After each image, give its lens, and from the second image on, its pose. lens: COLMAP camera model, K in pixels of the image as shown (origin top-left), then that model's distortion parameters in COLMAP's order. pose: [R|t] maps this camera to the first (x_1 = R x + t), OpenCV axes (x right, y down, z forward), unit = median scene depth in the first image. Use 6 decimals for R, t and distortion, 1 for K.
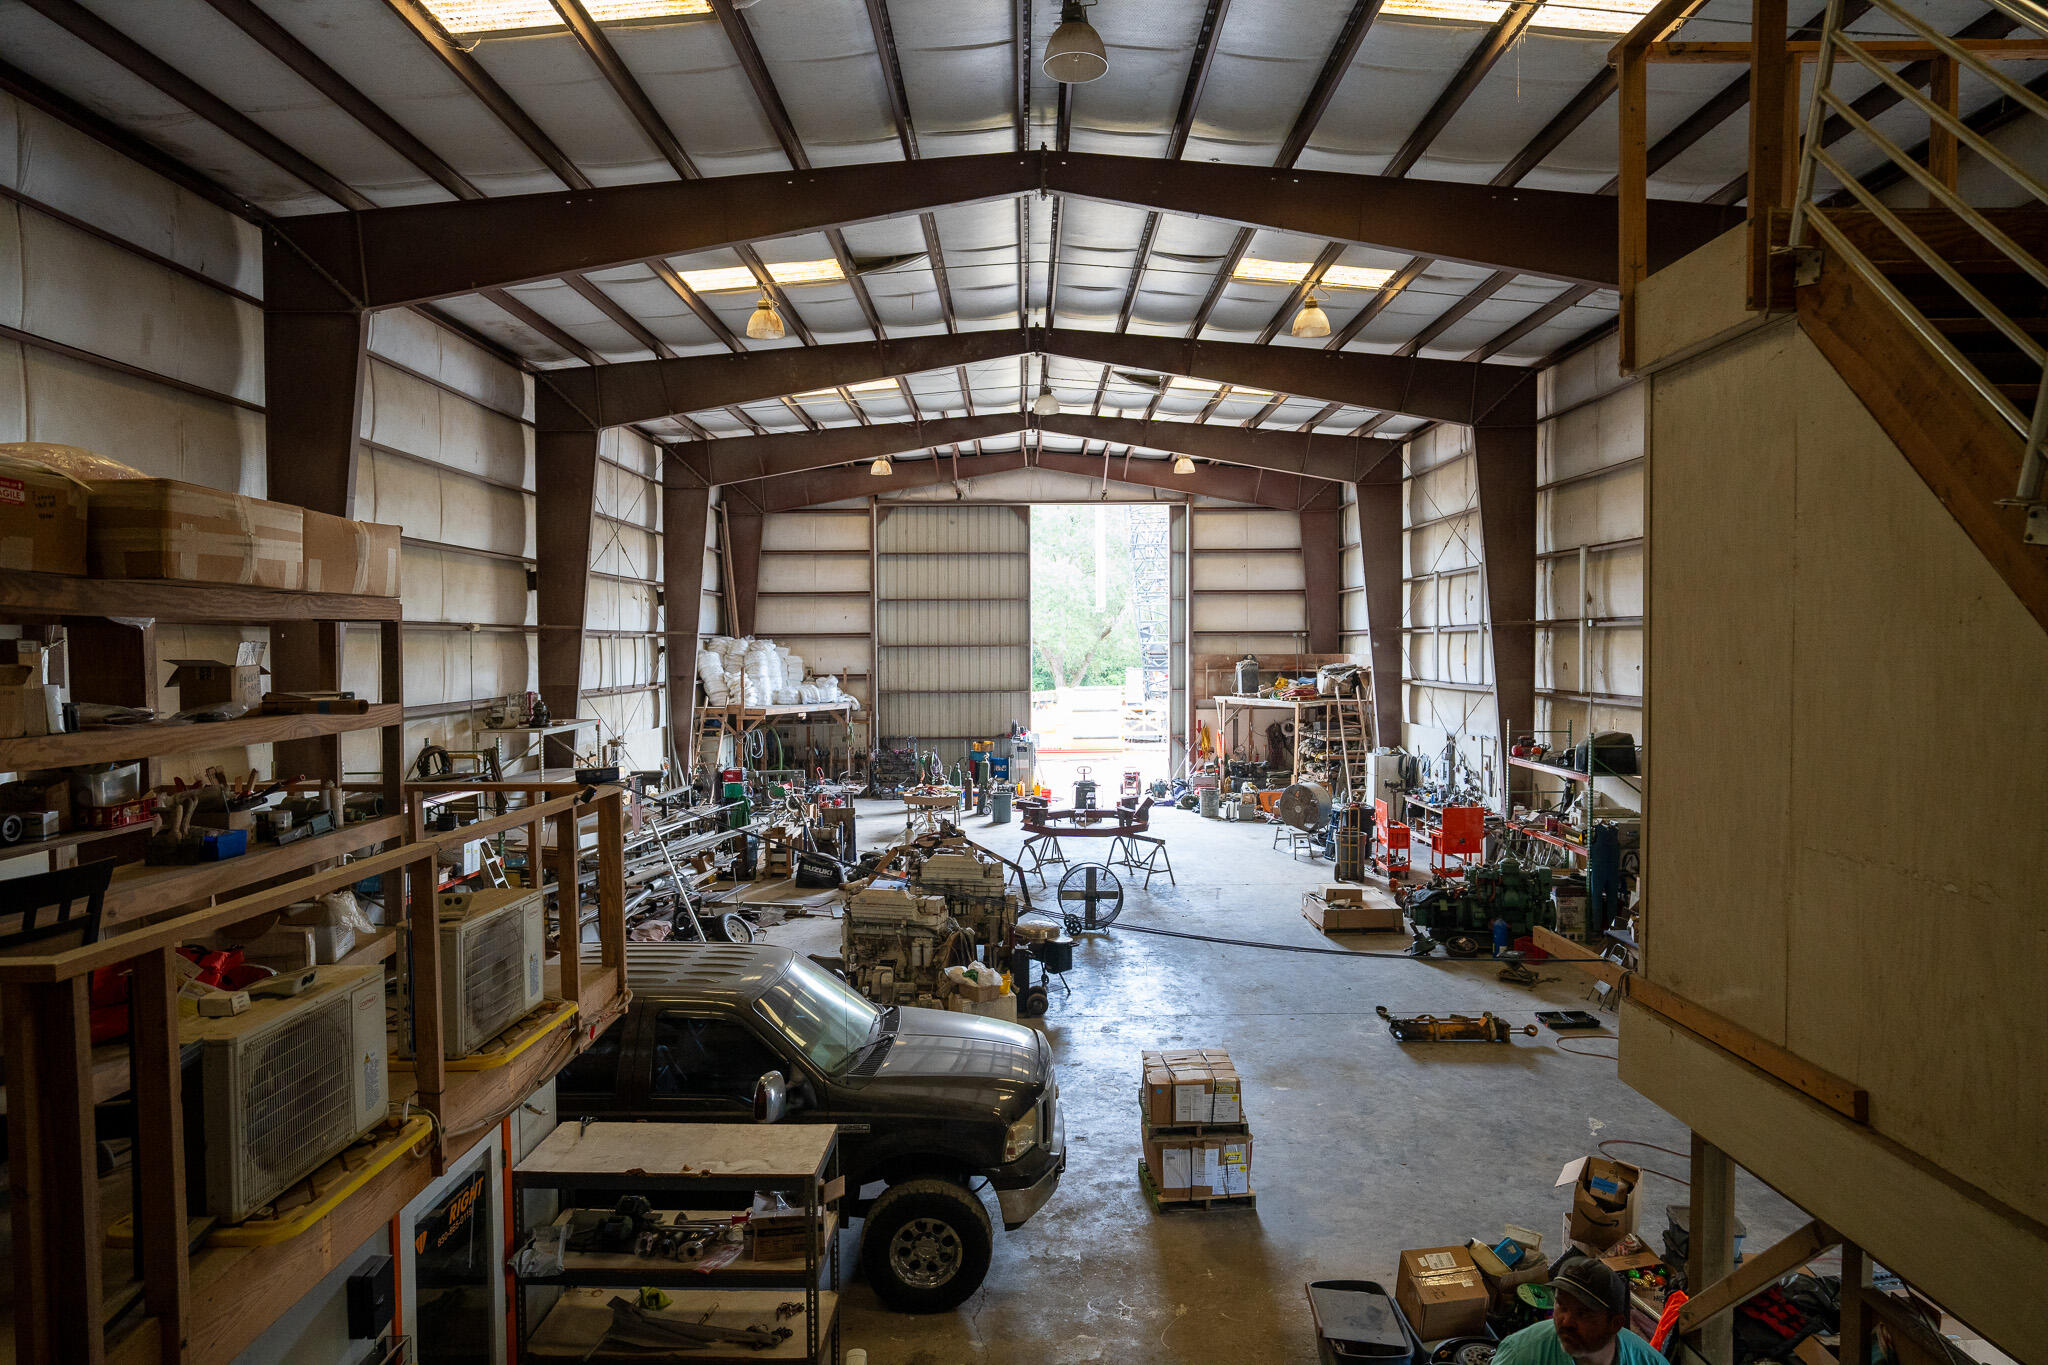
lens RADIAL K [[1157.9, 0, 1032.8], [0, 1157.9, 677.3], [0, 0, 1]] dist [-0.050318, 0.032478]
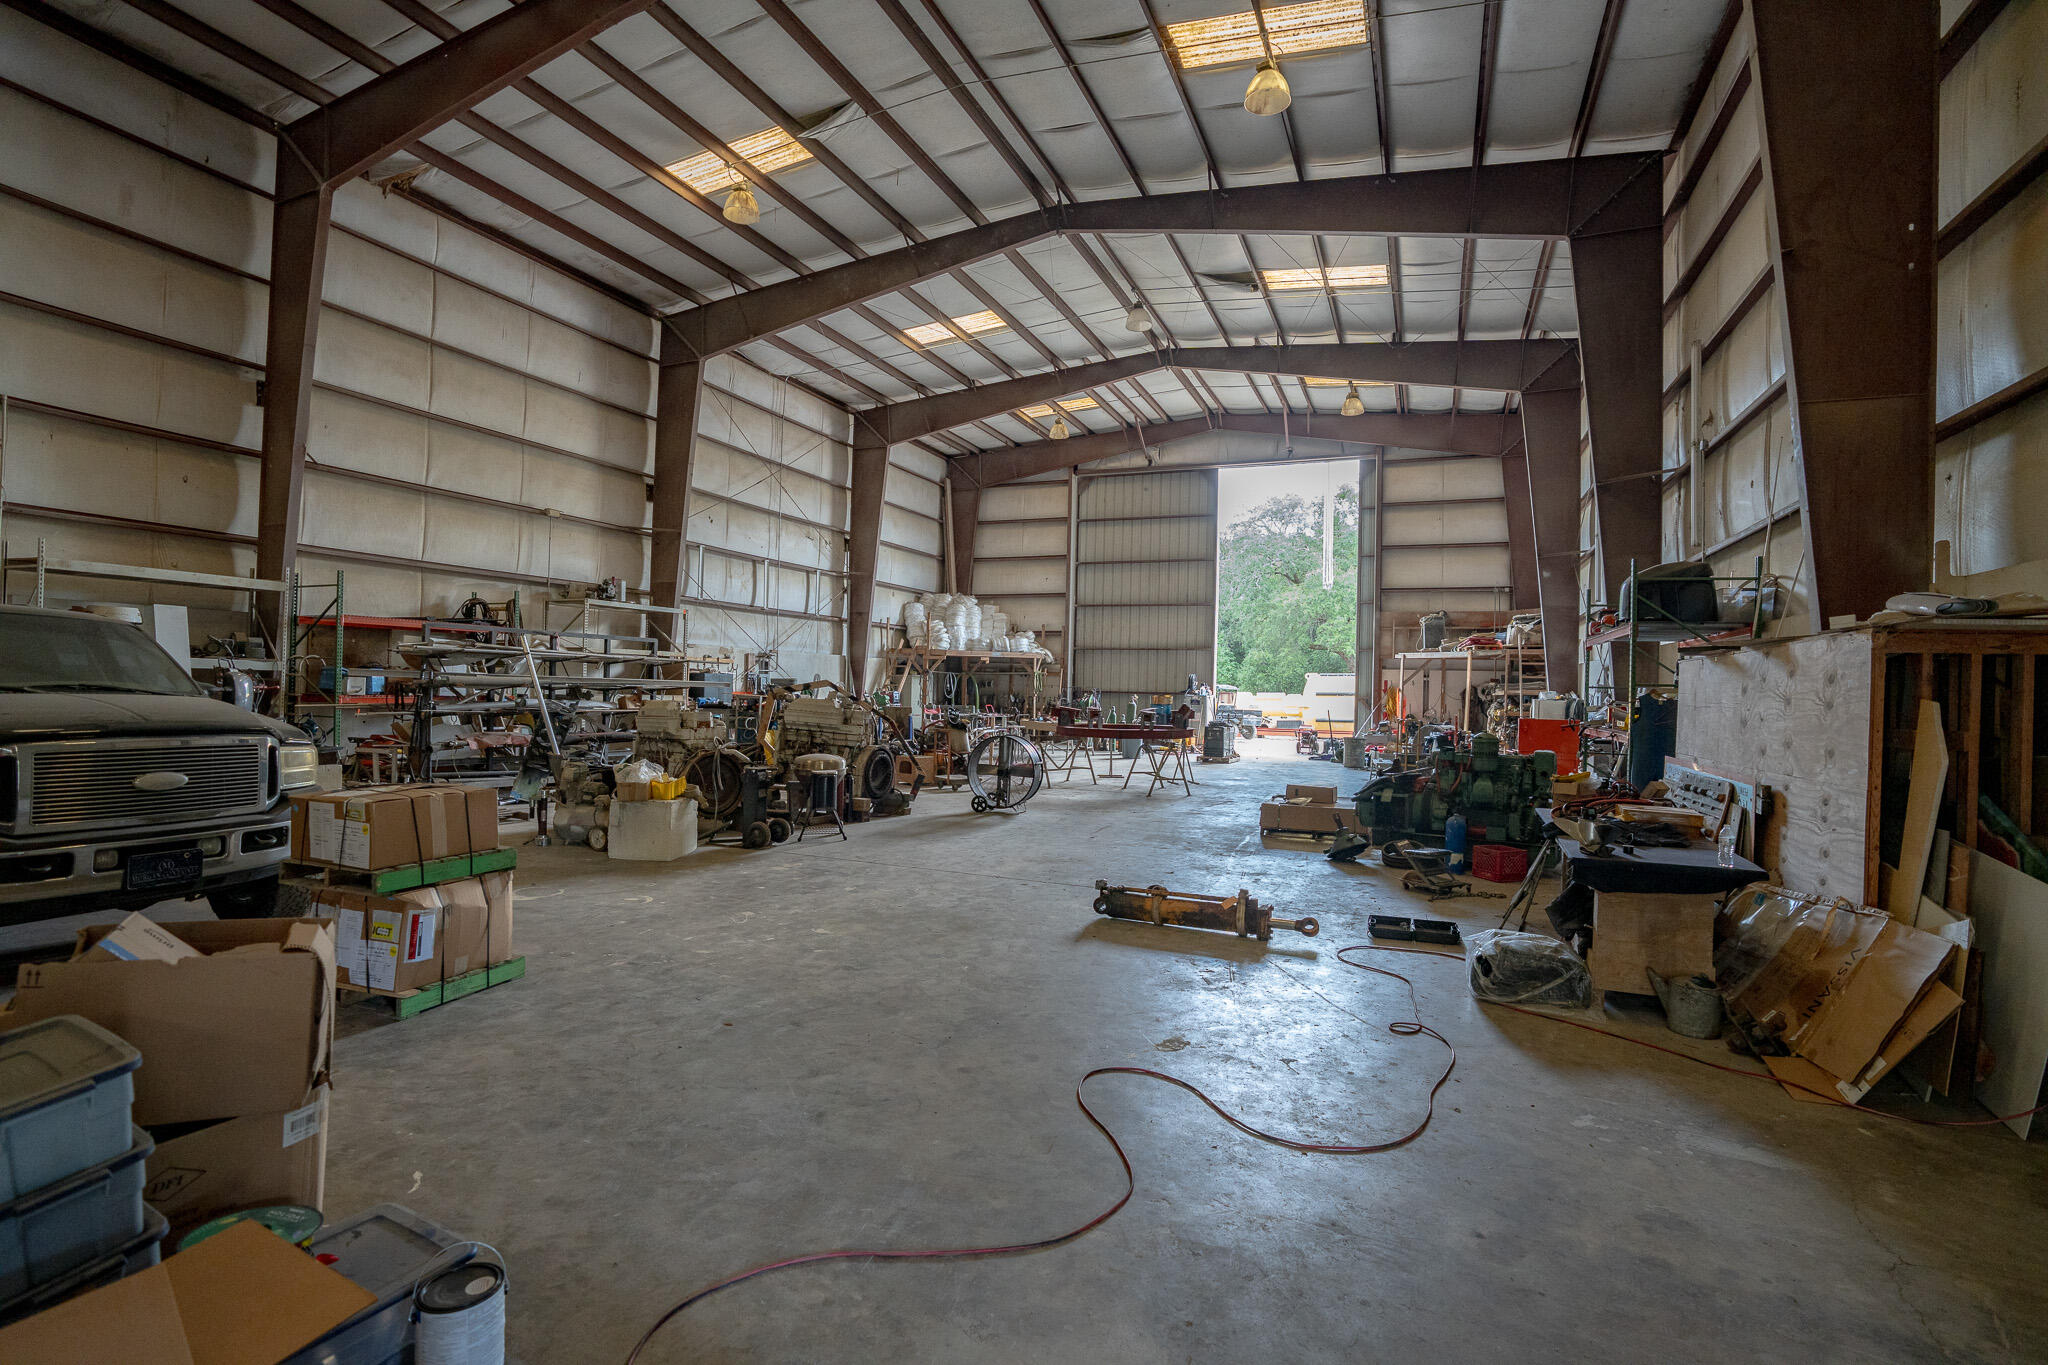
lens RADIAL K [[953.2, 0, 1023.7], [0, 953.2, 678.9], [0, 0, 1]] dist [-0.068650, 0.026964]
pose [[0.917185, 0.025707, -0.397632, 0.180017], [-0.041303, 0.998675, -0.030705, 0.071877], [0.396316, 0.044585, 0.917031, 0.169685]]
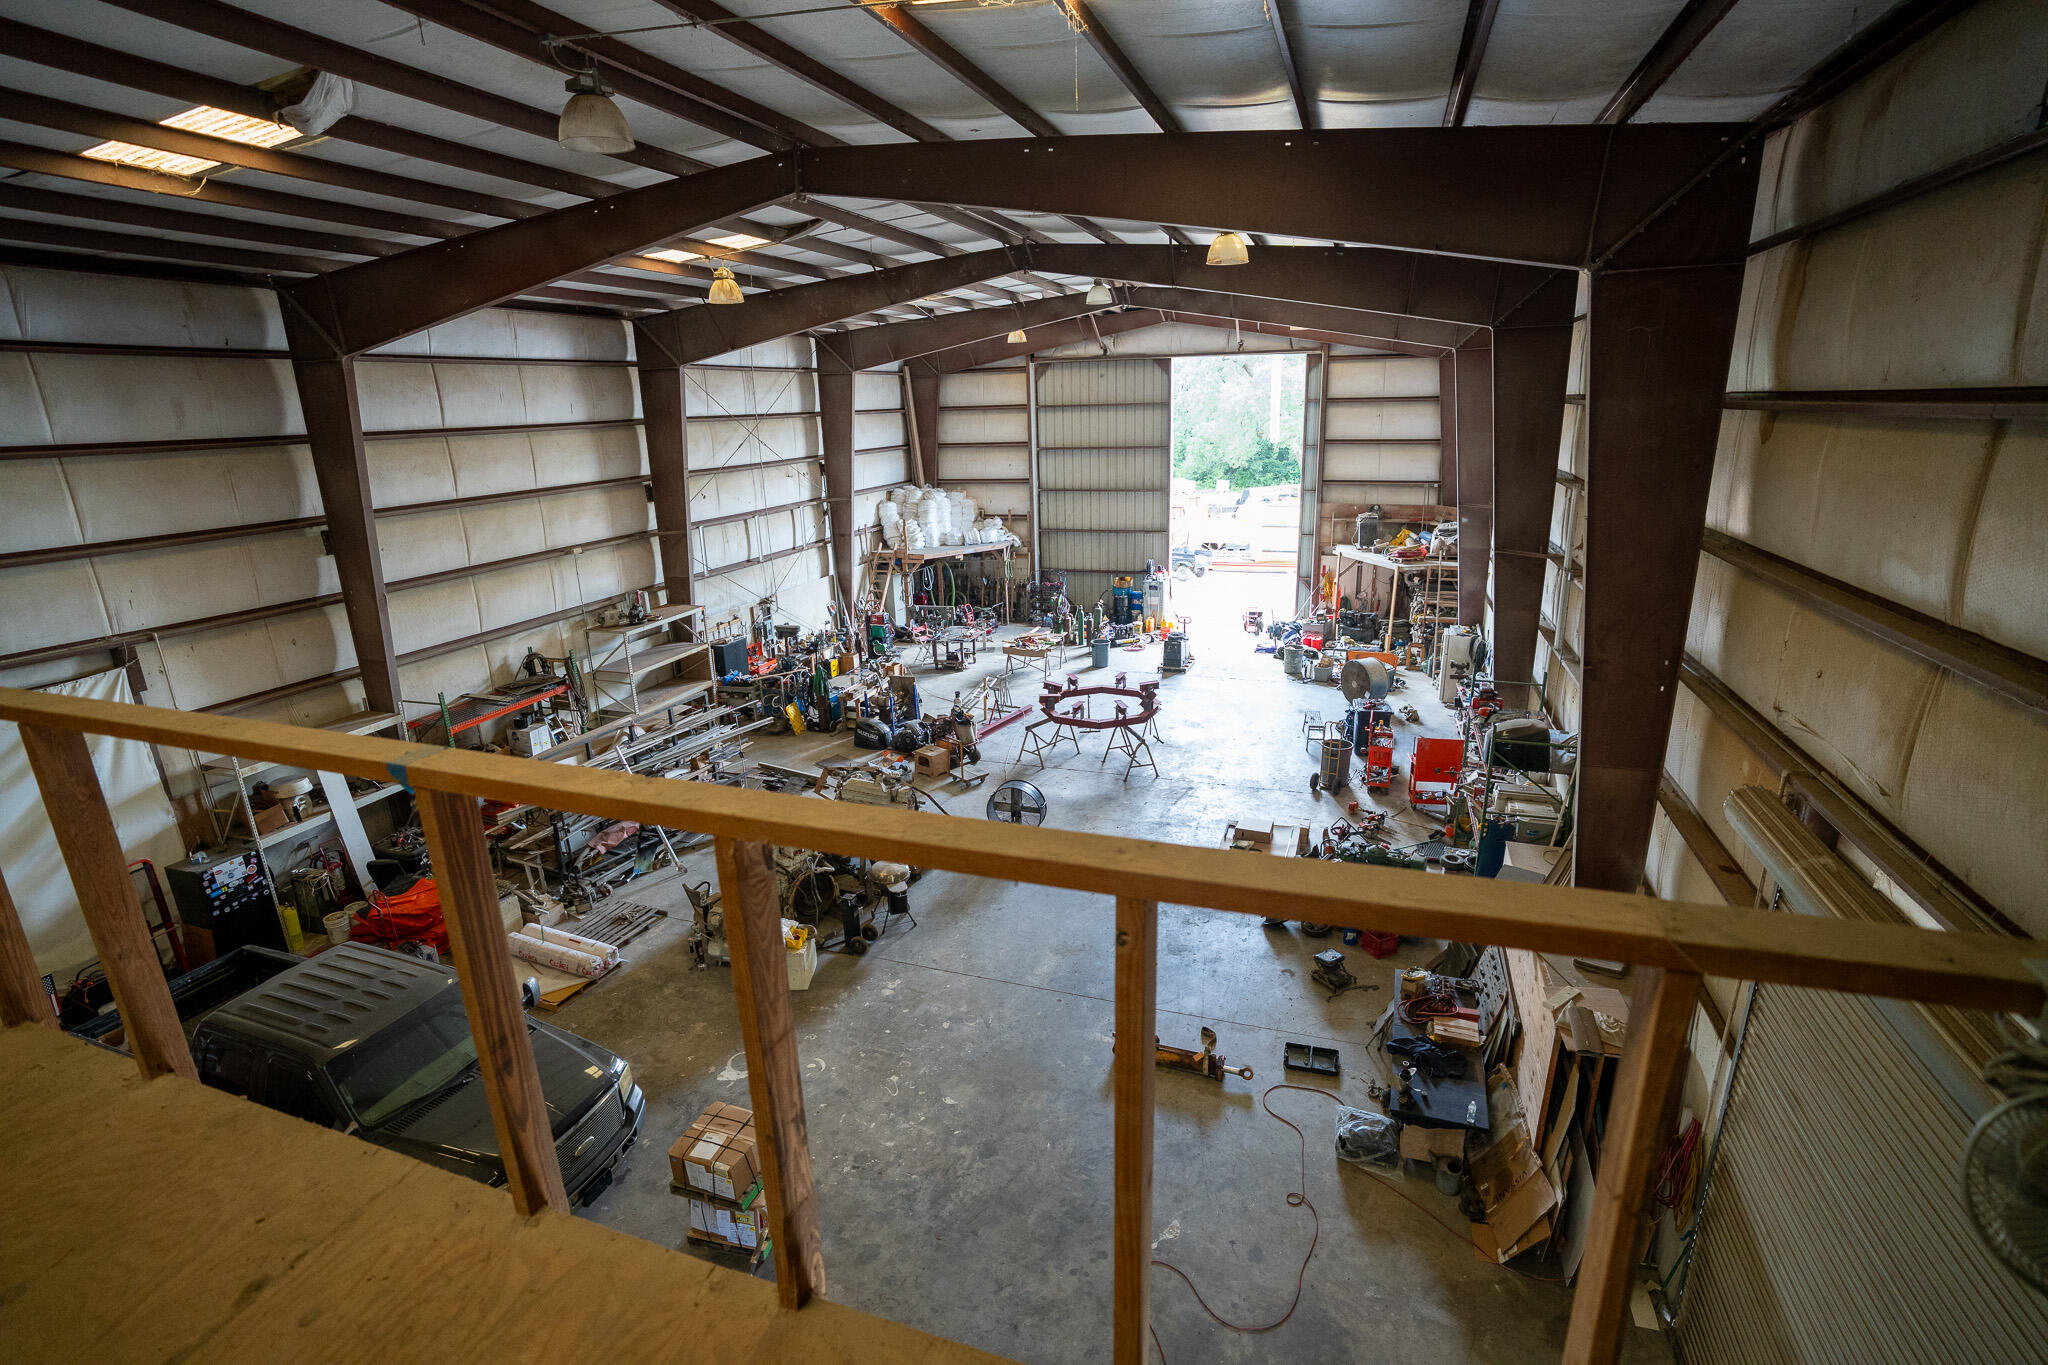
lens RADIAL K [[953.2, 0, 1023.7], [0, 953.2, 678.9], [0, 0, 1]] dist [-0.068650, 0.026964]
pose [[0.939694, 0.074491, -0.333807, 0.182697], [0.014156, 0.966686, 0.255572, -0.087985], [0.341724, -0.244885, 0.907335, 0.096881]]
